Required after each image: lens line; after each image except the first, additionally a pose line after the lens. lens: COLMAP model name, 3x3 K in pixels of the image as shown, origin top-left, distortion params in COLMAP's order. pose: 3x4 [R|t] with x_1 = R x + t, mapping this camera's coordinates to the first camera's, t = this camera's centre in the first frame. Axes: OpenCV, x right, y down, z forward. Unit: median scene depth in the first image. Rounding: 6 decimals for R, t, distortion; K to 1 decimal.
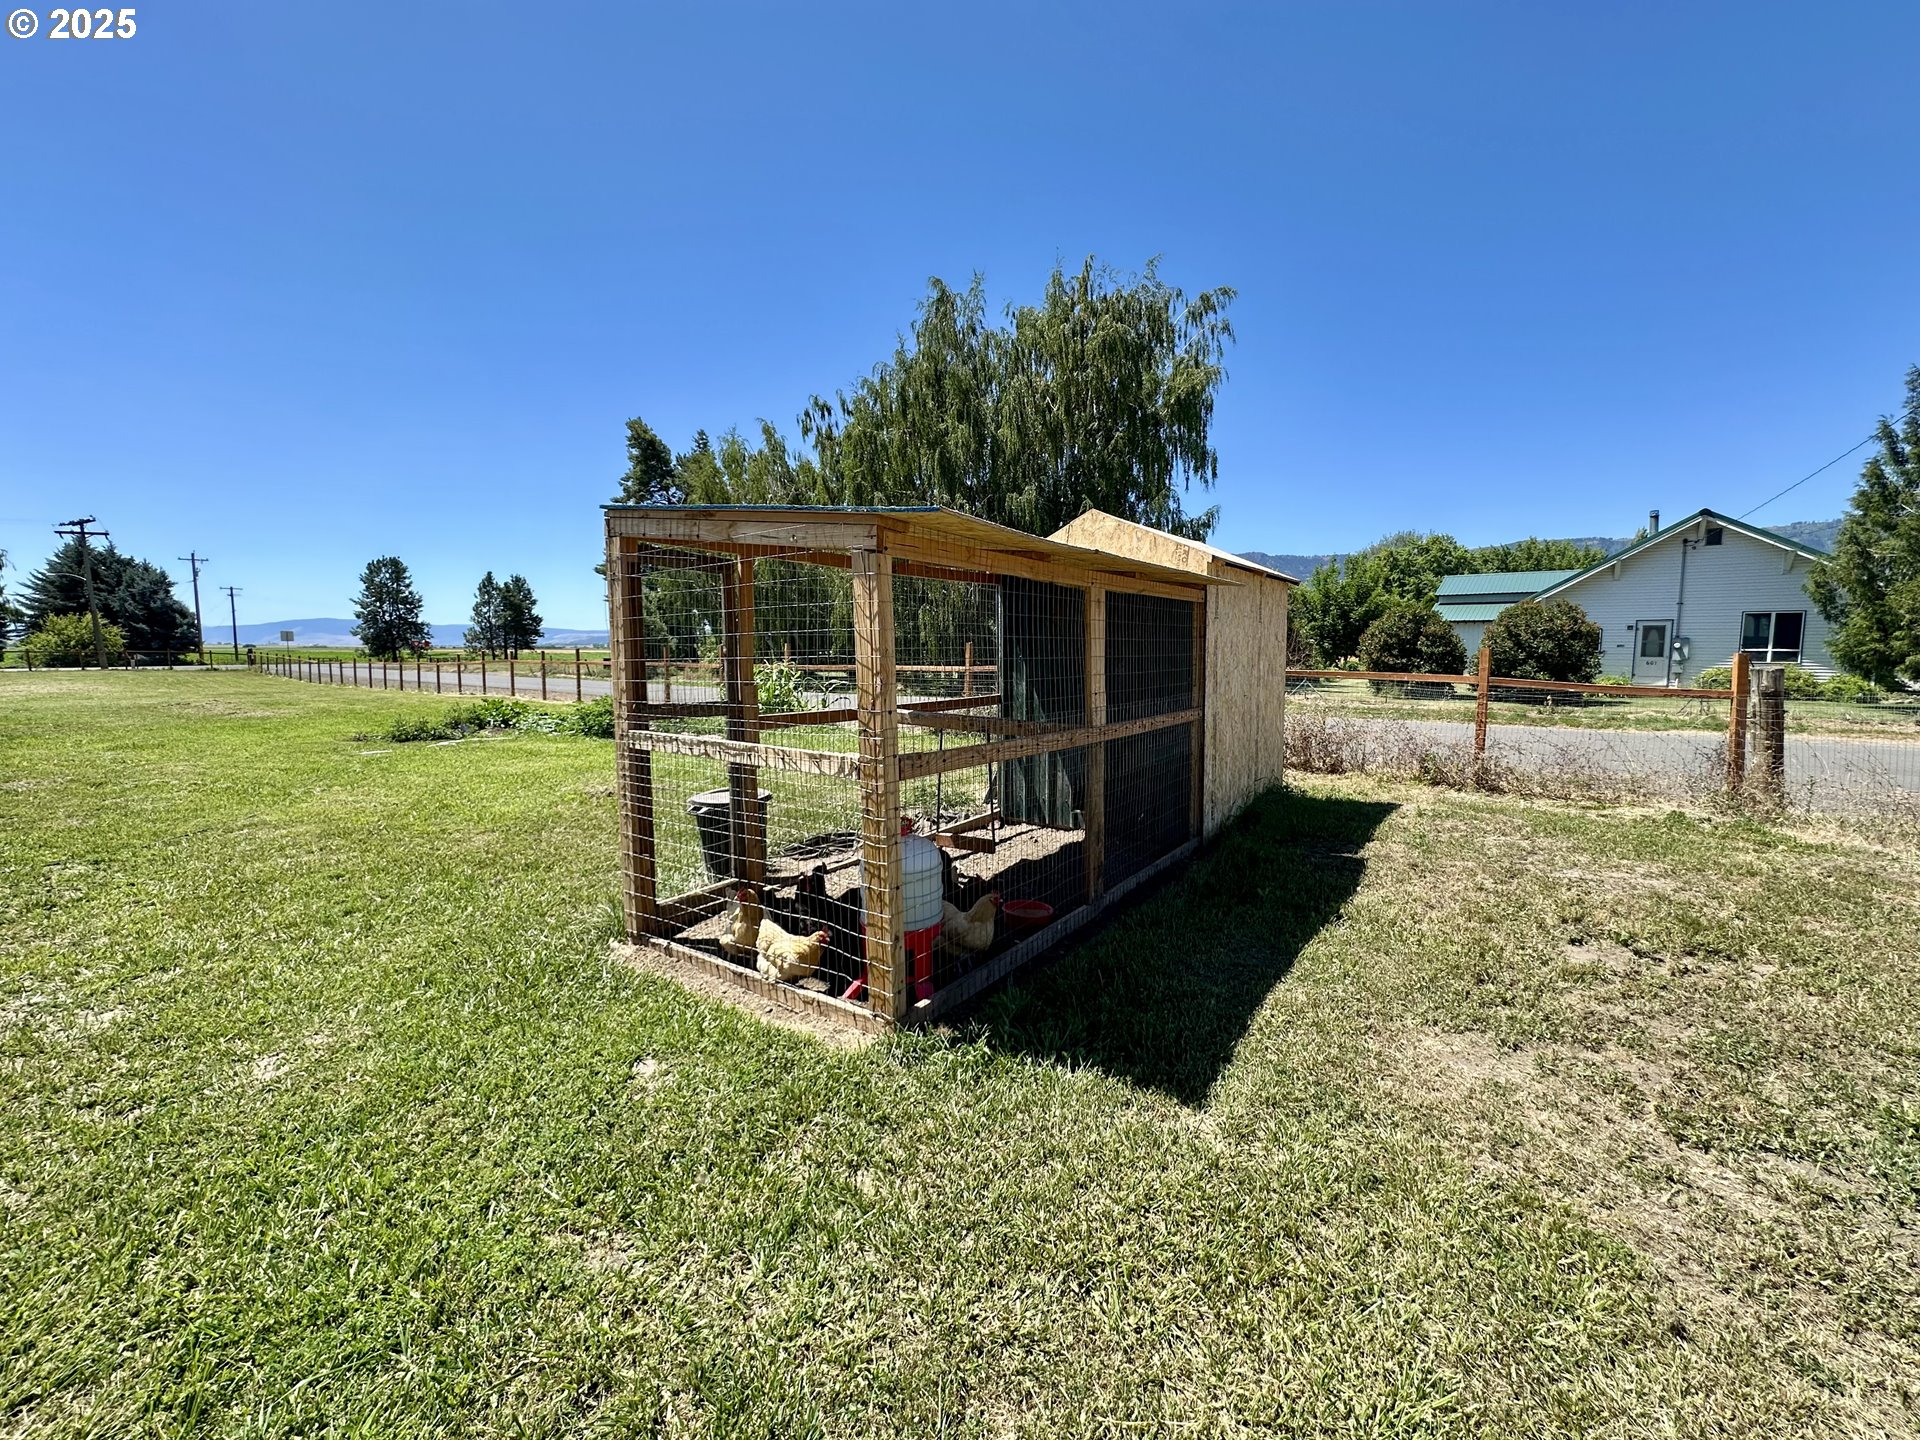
lens RADIAL K [[765.2, 0, 959.5], [0, 765.2, 718.5], [0, 0, 1]] dist [-0.004677, 0.001064]
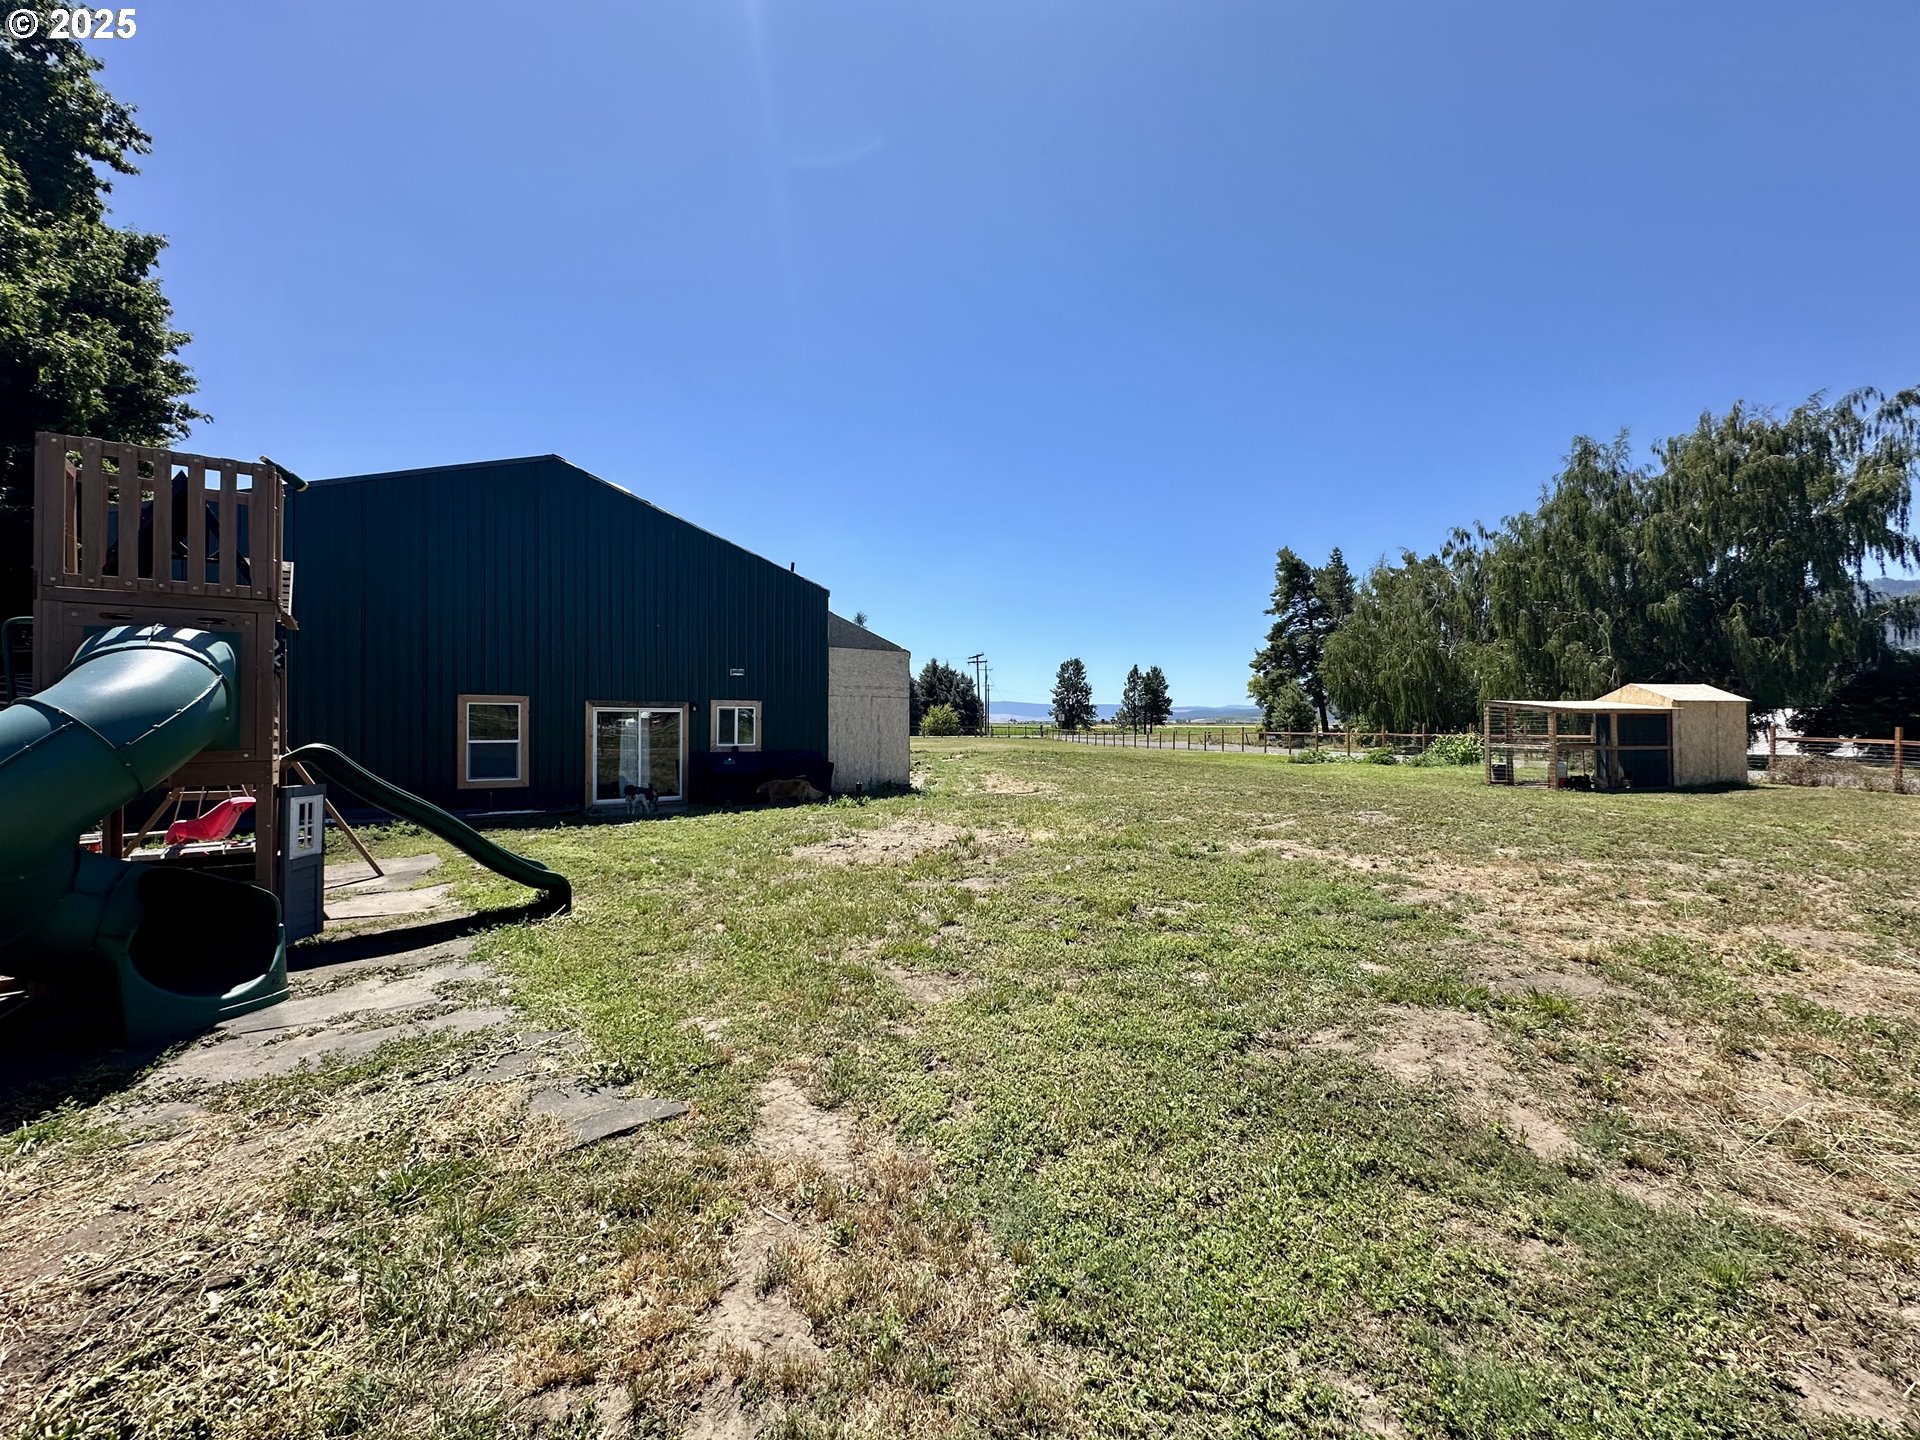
lens RADIAL K [[765.2, 0, 956.4], [0, 765.2, 720.3], [0, 0, 1]] dist [-0.004677, 0.001064]
pose [[0.750277, -0.005245, -0.661103, 0.013742], [-0.057767, 0.995624, -0.073459, 0.021263], [0.658595, 0.093305, 0.746691, -0.251857]]
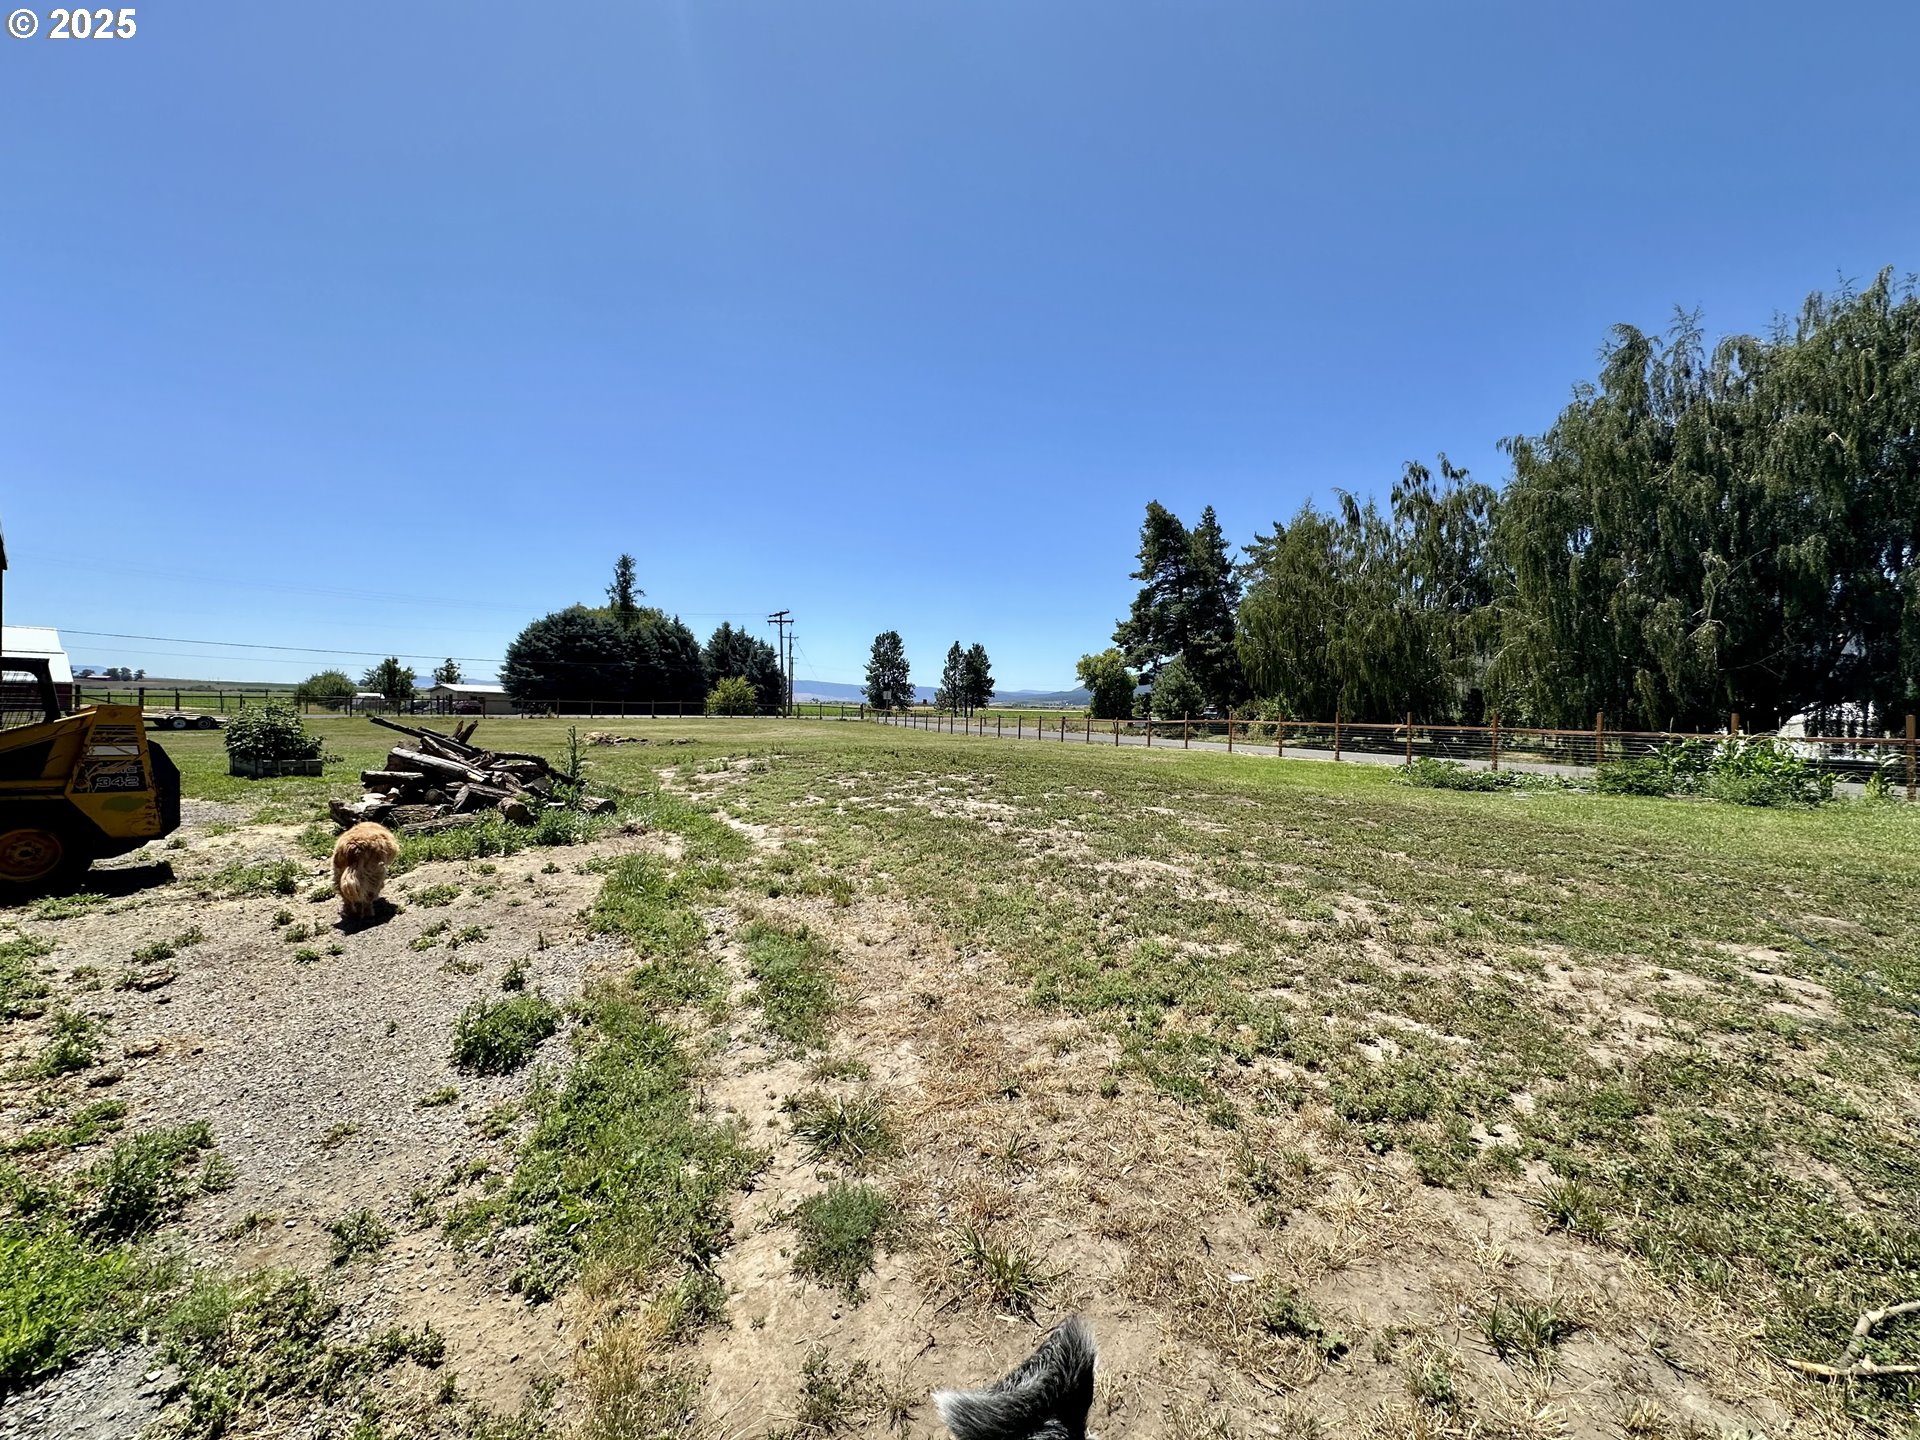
lens RADIAL K [[765.2, 0, 955.7], [0, 765.2, 719.9], [0, 0, 1]] dist [-0.004677, 0.001064]
pose [[0.893010, 0.023983, -0.449398, -0.141819], [-0.058860, 0.996226, -0.063798, 0.006447], [0.446172, 0.083424, 0.891051, -0.068808]]
